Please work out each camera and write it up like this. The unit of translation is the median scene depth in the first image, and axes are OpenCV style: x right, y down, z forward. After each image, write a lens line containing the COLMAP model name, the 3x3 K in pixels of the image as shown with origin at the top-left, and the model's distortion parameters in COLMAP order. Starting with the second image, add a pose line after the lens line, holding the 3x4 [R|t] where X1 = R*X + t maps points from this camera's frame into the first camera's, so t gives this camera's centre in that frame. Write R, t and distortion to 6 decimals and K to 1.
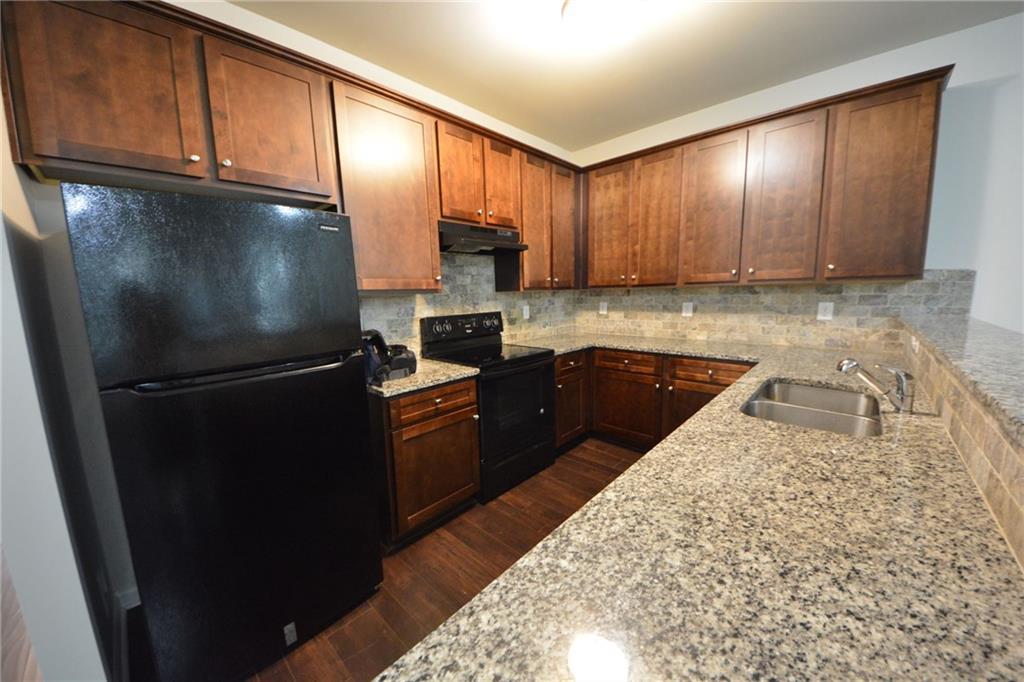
lens RADIAL K [[360.4, 0, 509.0], [0, 360.4, 345.0], [0, 0, 1]] dist [-0.002294, -0.004702]
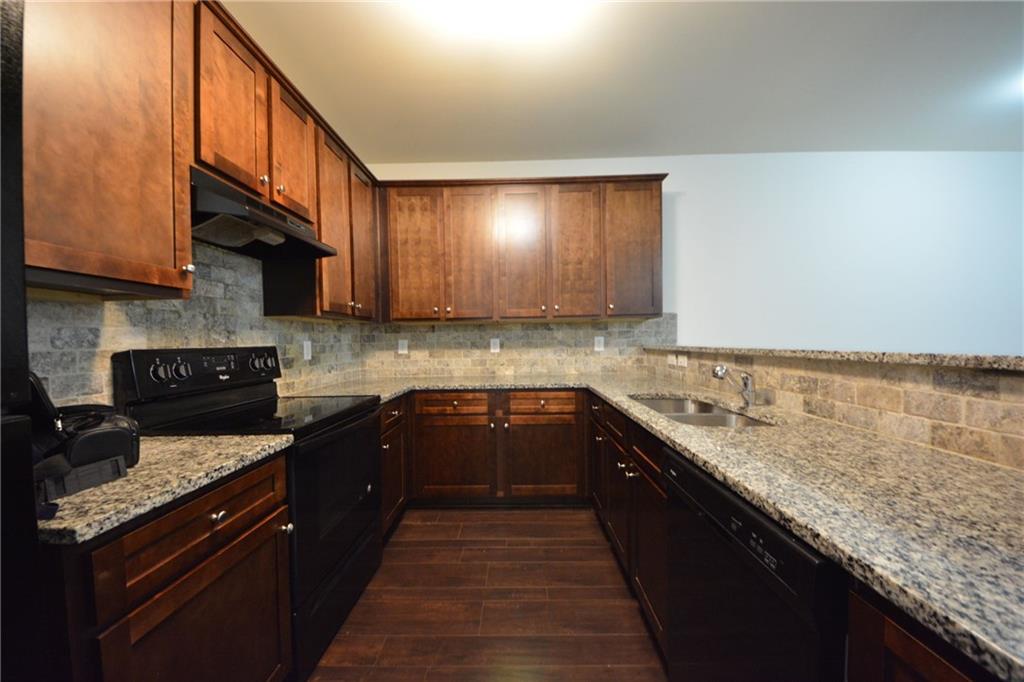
lens RADIAL K [[360.4, 0, 516.4], [0, 360.4, 343.1], [0, 0, 1]] dist [-0.002294, -0.004702]
pose [[0.731260, 0.009495, 0.682033, -0.167283], [0.096484, 0.988409, -0.117209, 0.020274], [-0.675241, 0.151516, 0.721868, 0.277936]]
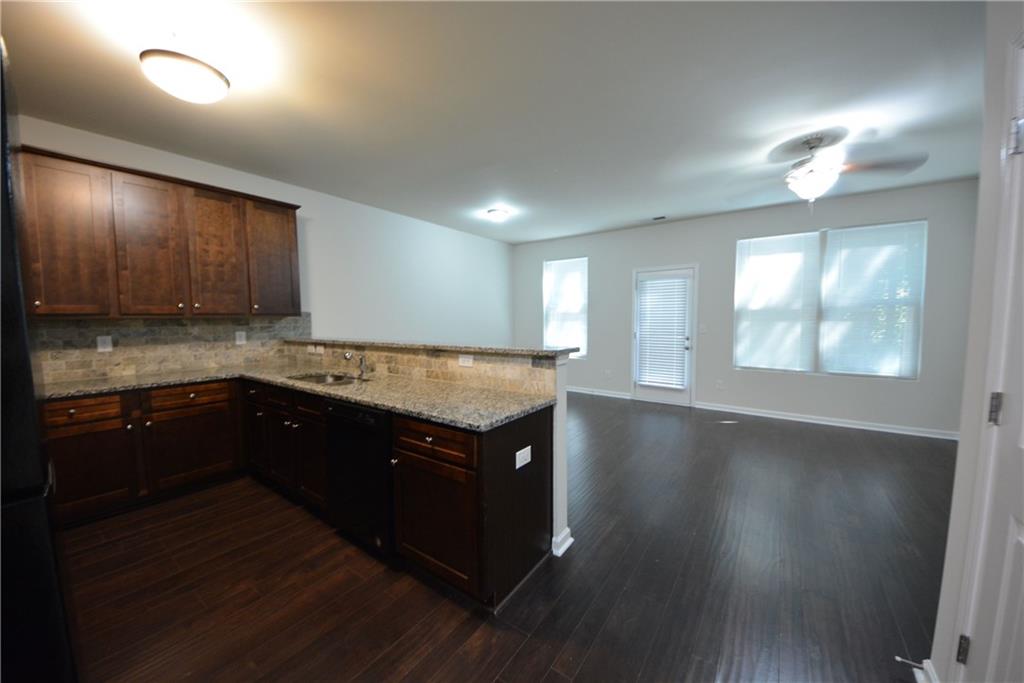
lens RADIAL K [[360.4, 0, 506.0], [0, 360.4, 347.9], [0, 0, 1]] dist [-0.002294, -0.004702]
pose [[-0.135335, -0.050929, 0.989490, -0.595307], [0.157485, 0.984876, 0.072231, 0.003891], [-0.978204, 0.165605, -0.125268, 0.169294]]
